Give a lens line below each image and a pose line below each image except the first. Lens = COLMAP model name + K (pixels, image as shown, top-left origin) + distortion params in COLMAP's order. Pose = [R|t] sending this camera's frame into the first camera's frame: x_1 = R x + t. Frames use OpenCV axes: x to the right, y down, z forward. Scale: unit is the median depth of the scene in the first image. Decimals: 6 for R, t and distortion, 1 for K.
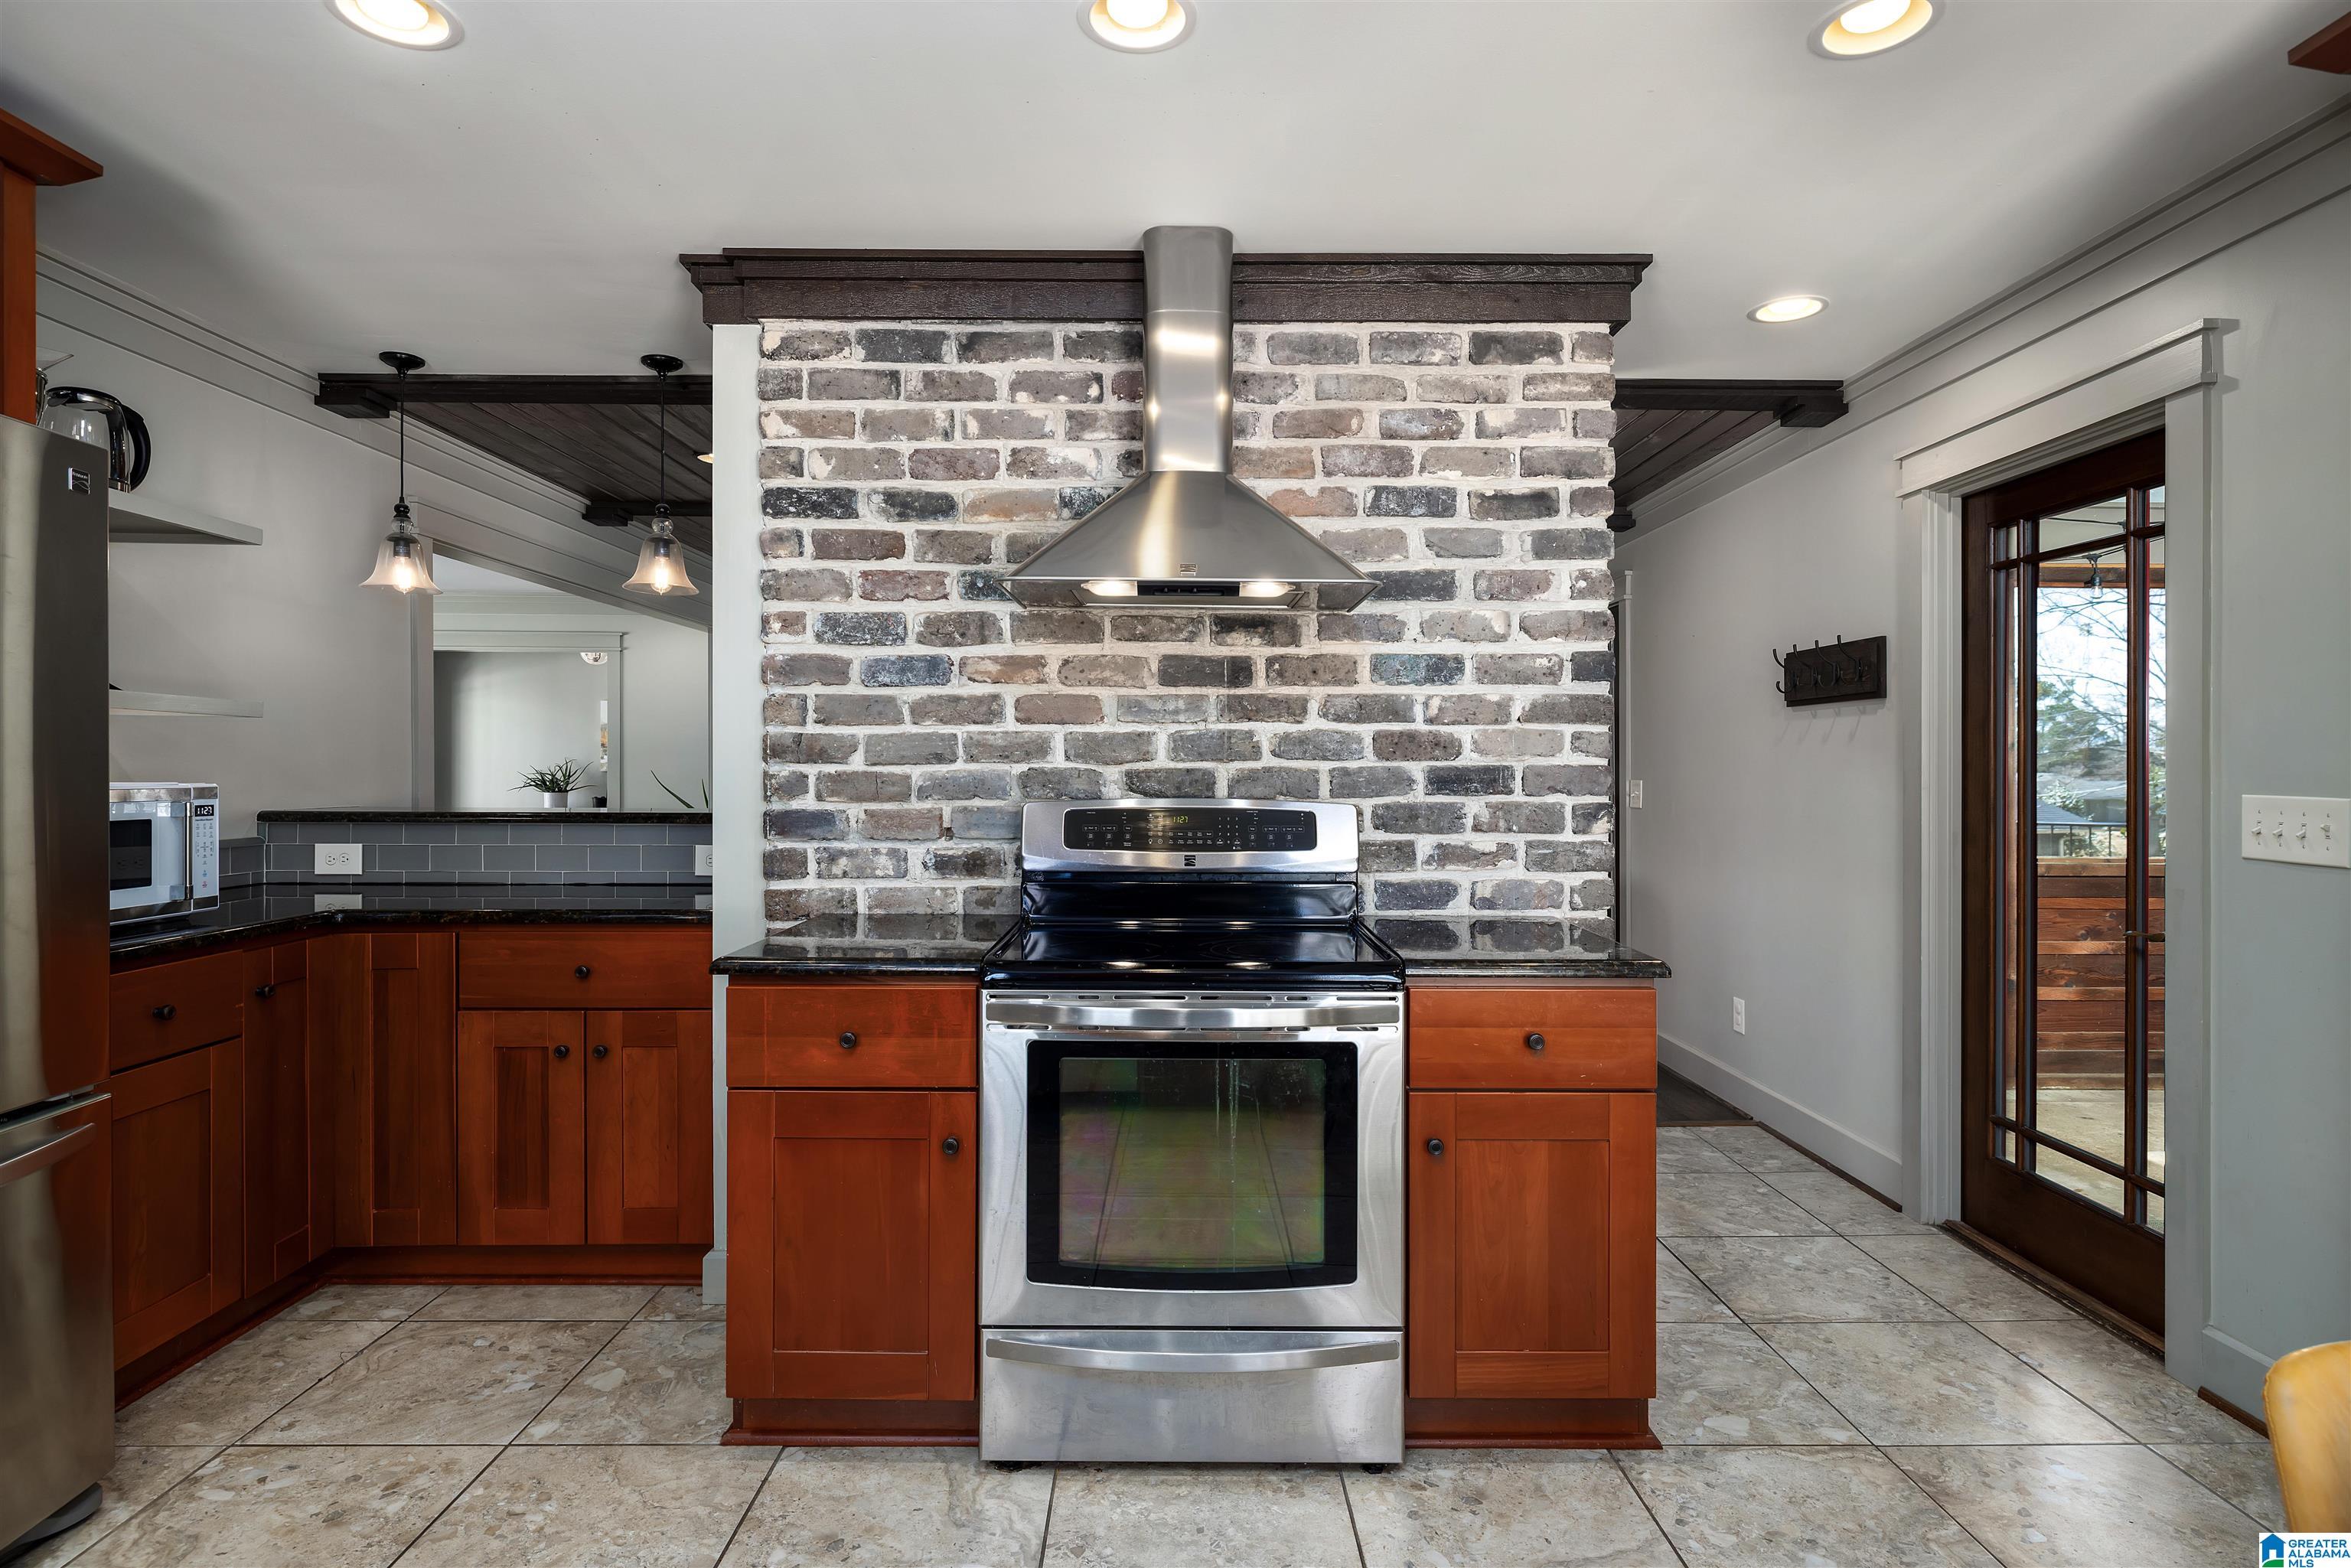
lens RADIAL K [[1210.8, 0, 1187.1], [0, 1210.8, 756.7], [0, 0, 1]] dist [-0.002669, 0.000309]
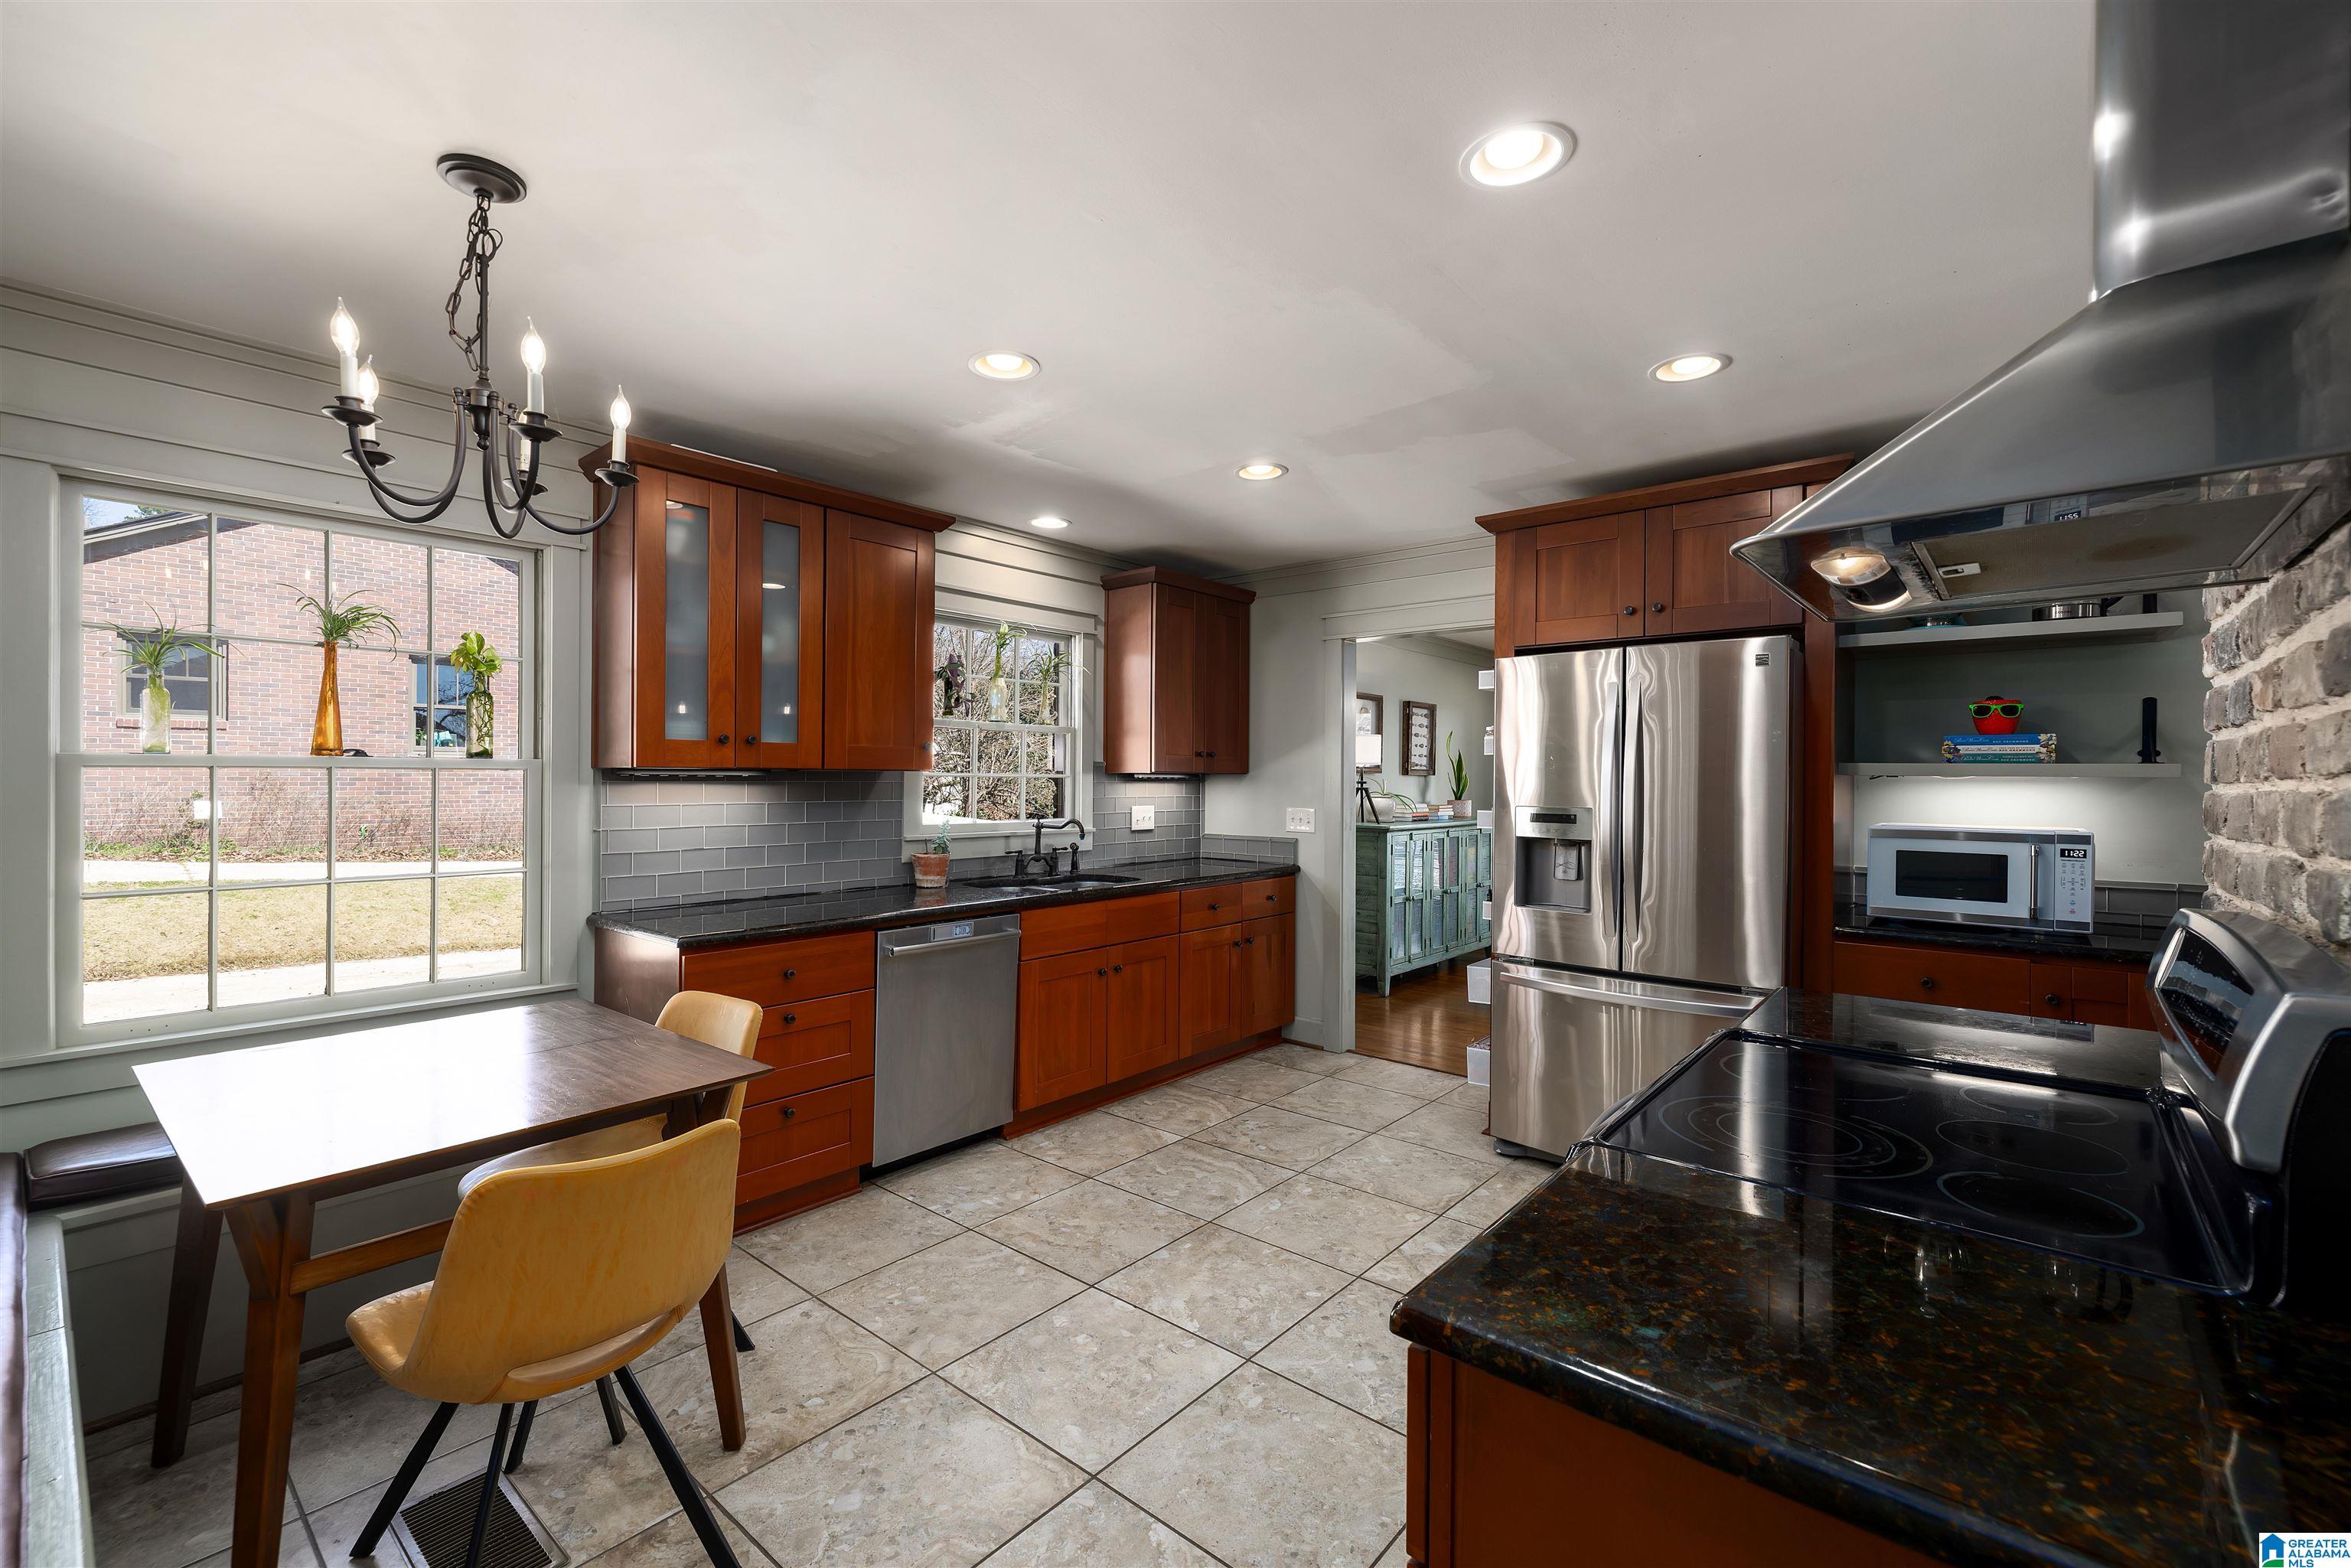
lens RADIAL K [[1001.7, 0, 1185.2], [0, 1001.7, 789.2], [0, 0, 1]] dist [-0.000380, -0.000008]
pose [[-0.655519, -0.001687, -0.755176, 0.806493], [0.004482, 0.999971, -0.006125, -0.000453], [0.755165, -0.007400, -0.655493, 1.048473]]
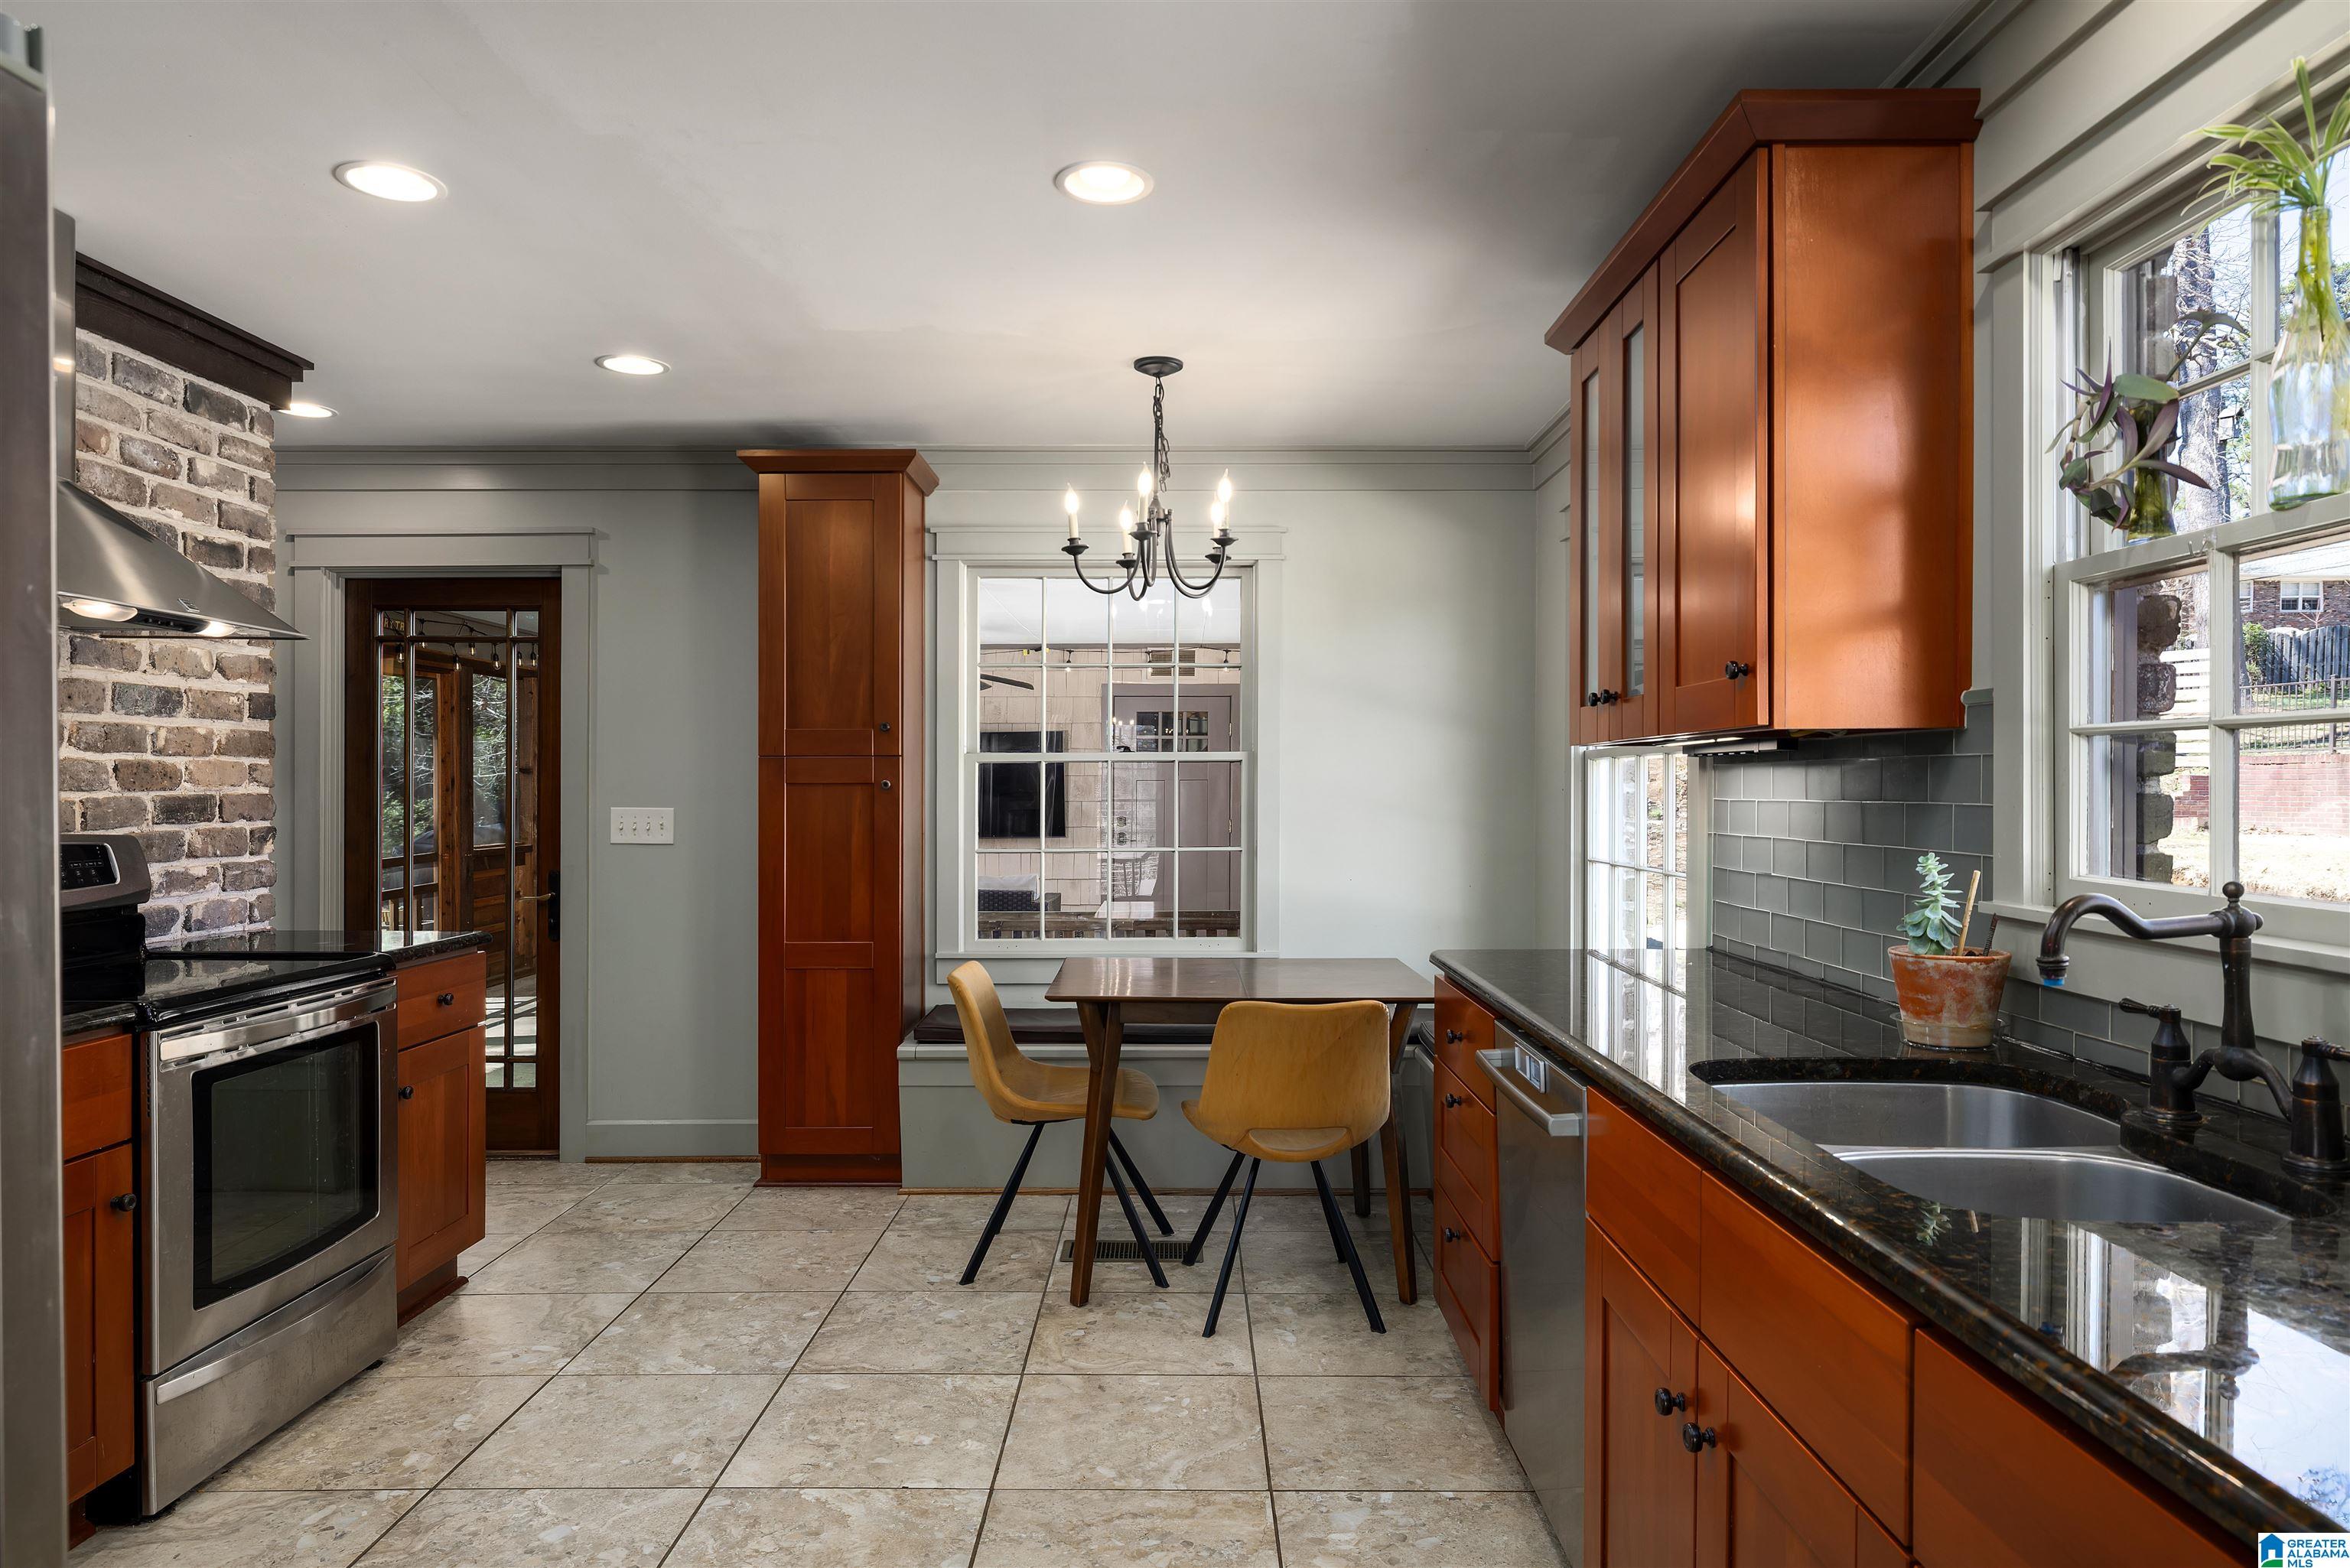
lens RADIAL K [[1370.0, 0, 1188.0], [0, 1370.0, 787.4], [0, 0, 1]] dist [0.033599, 0.000485]
pose [[0.013962, -0.004322, 0.999893, -0.961186], [-0.007425, 0.999963, 0.004426, -0.011191], [-0.999875, -0.007486, 0.013929, 0.116713]]
